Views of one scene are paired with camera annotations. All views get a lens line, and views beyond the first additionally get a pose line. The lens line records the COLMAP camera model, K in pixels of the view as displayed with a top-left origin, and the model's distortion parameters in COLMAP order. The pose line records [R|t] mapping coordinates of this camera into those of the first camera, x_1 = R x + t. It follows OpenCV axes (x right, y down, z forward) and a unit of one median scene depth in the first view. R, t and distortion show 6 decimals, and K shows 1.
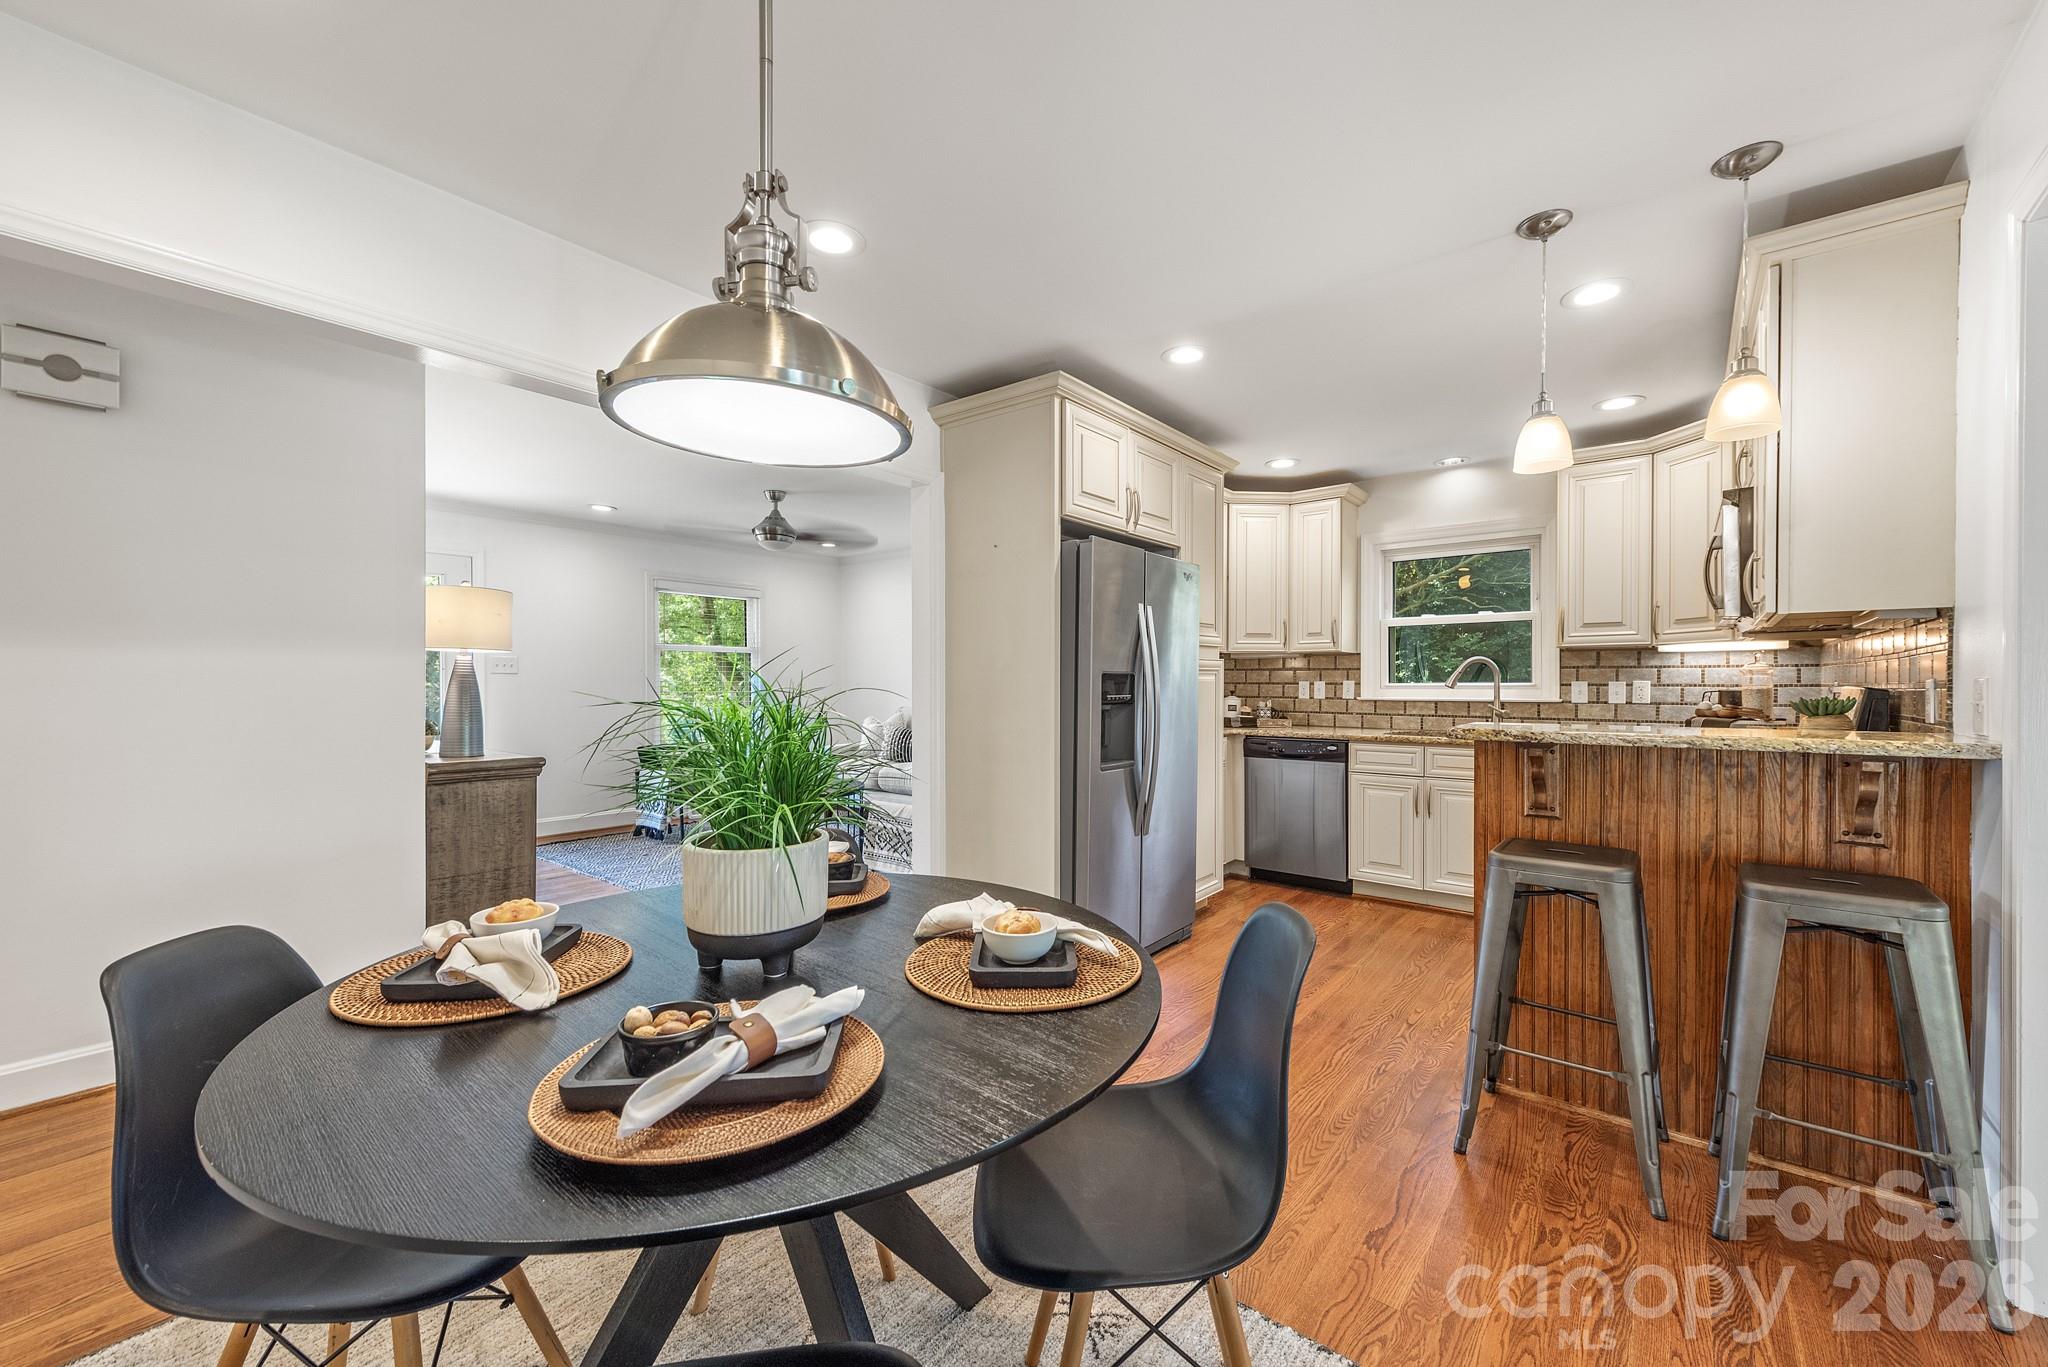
lens RADIAL K [[803.3, 0, 1033.2], [0, 803.3, 691.1], [0, 0, 1]] dist [0.009770, -0.002499]
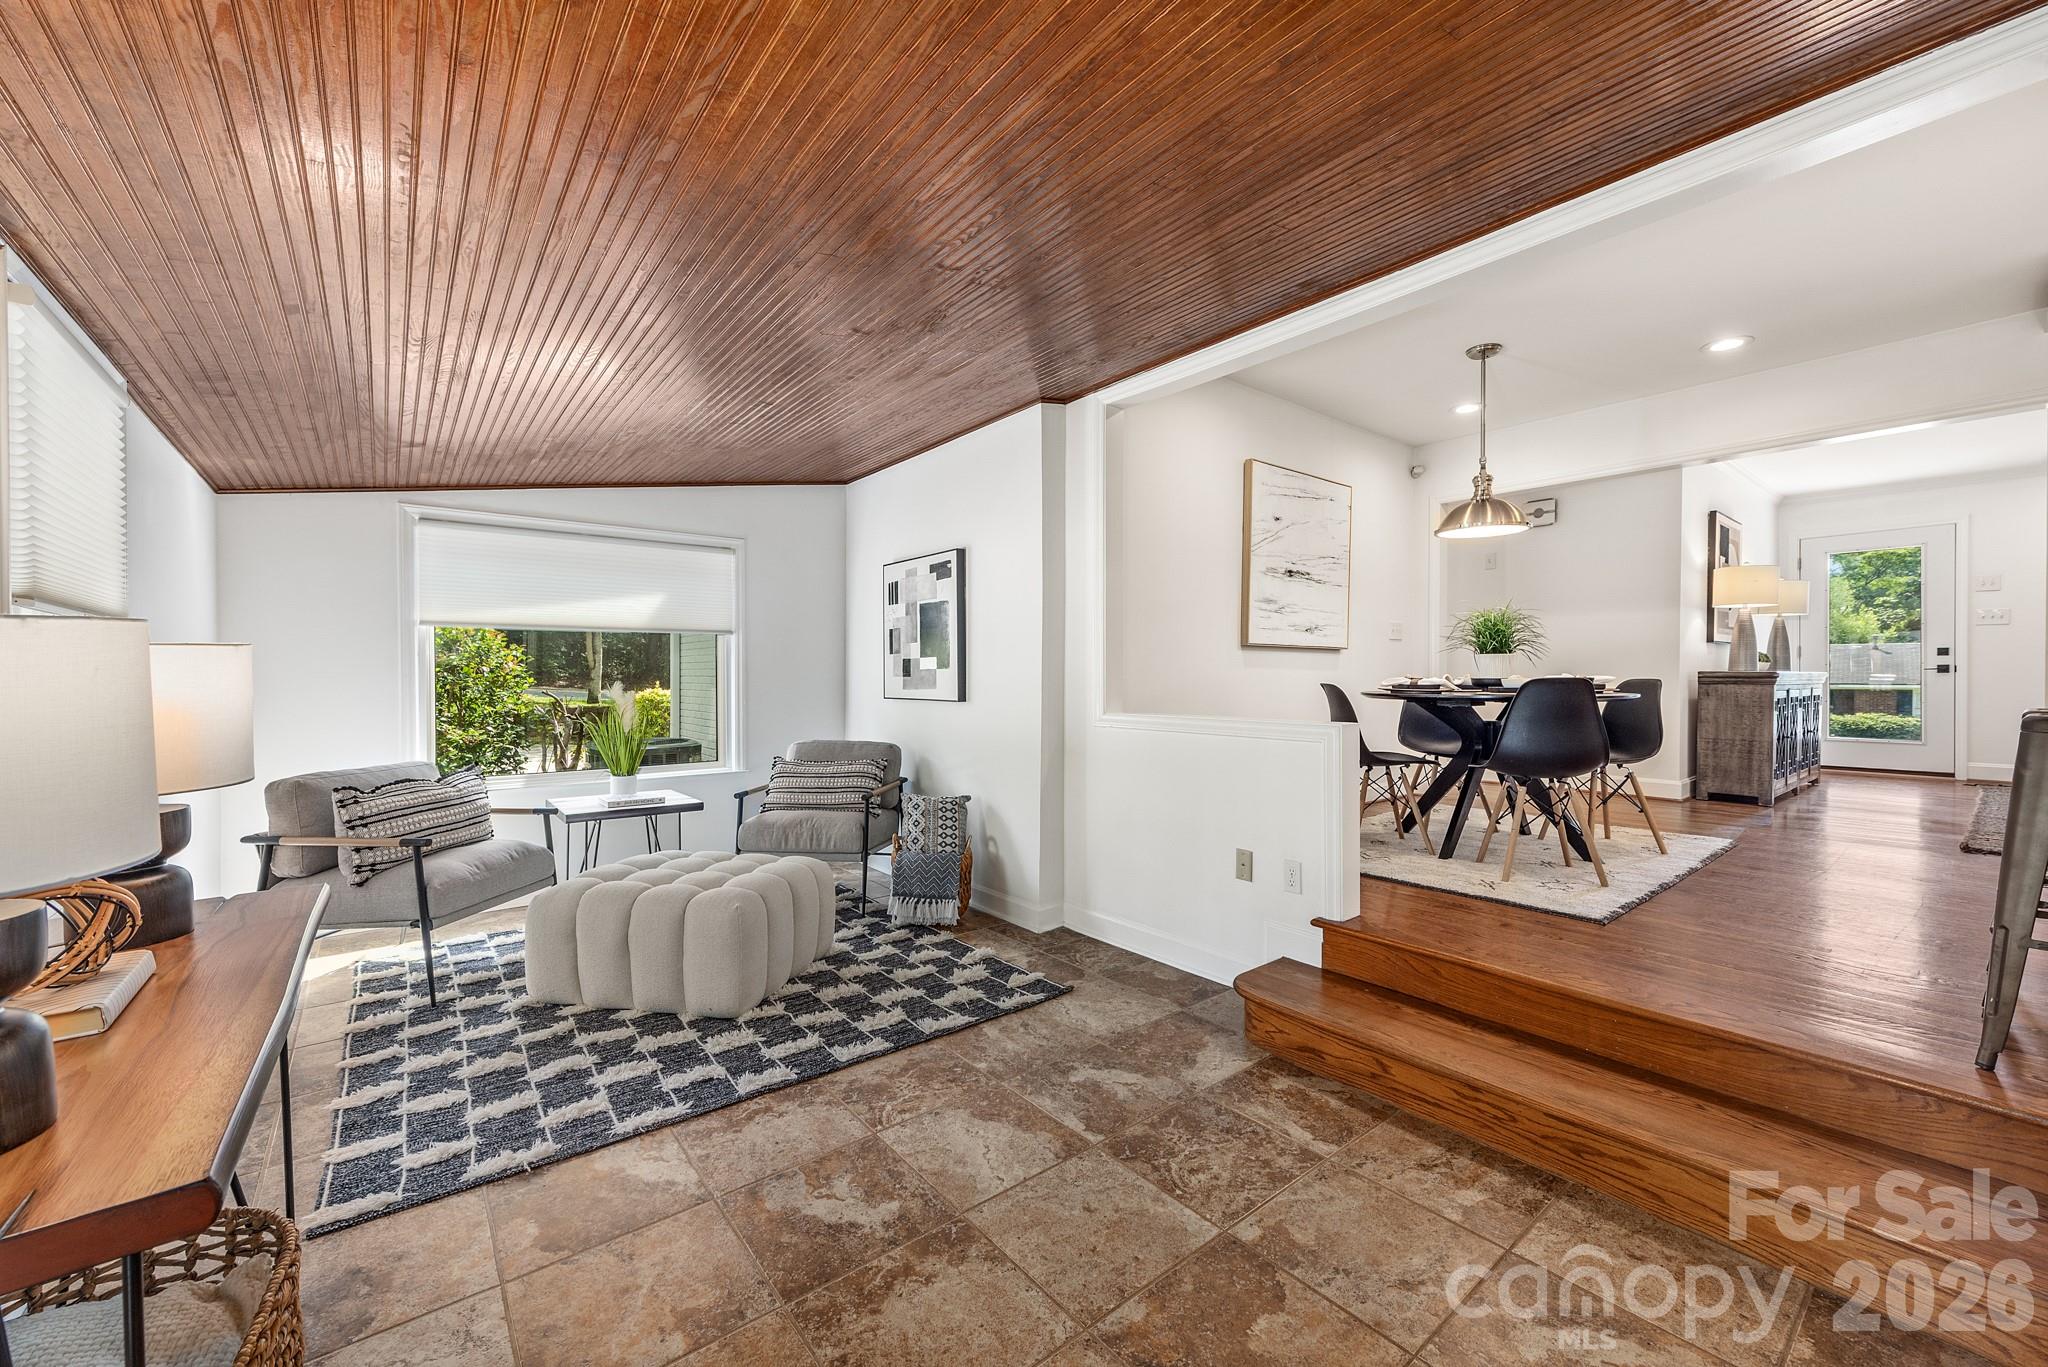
lens RADIAL K [[803.3, 0, 1031.9], [0, 803.3, 690.8], [0, 0, 1]] dist [0.009770, -0.002499]
pose [[-0.208392, 0.012785, -0.977962, 0.892159], [-0.007659, 0.999863, 0.014704, 0.080385], [0.978015, 0.010555, -0.208266, -0.042407]]
